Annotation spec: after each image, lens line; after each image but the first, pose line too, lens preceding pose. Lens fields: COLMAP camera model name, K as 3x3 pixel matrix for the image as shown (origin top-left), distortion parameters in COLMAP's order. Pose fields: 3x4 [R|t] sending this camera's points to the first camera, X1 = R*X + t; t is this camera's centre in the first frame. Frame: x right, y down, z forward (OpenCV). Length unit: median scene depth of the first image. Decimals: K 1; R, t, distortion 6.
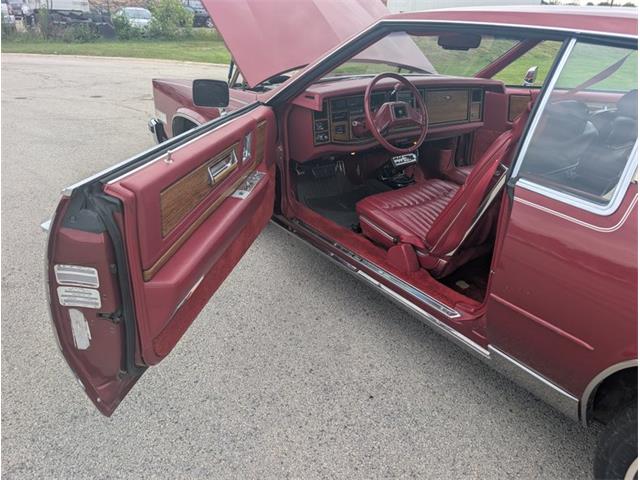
lens RADIAL K [[459.1, 0, 317.7], [0, 459.1, 237.2], [0, 0, 1]] dist [0.015710, -0.014799]
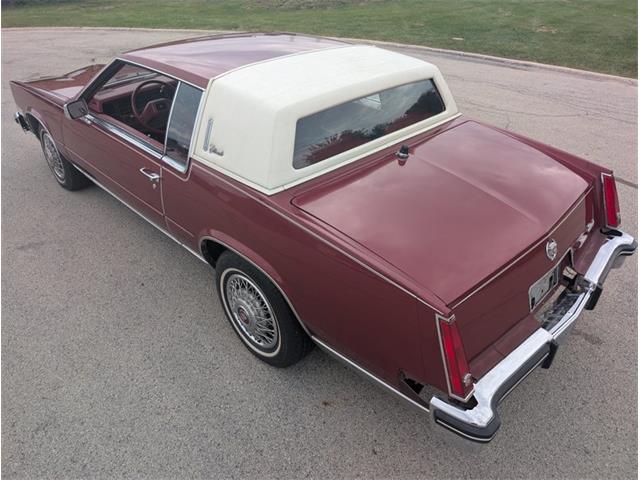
lens RADIAL K [[459.1, 0, 321.3], [0, 459.1, 240.7], [0, 0, 1]] dist [0.015710, -0.014799]
pose [[0.990043, -0.113937, 0.082664, 0.535746], [0.102734, 0.986306, 0.129022, 0.024822], [-0.096232, -0.119245, 0.988190, -0.616459]]
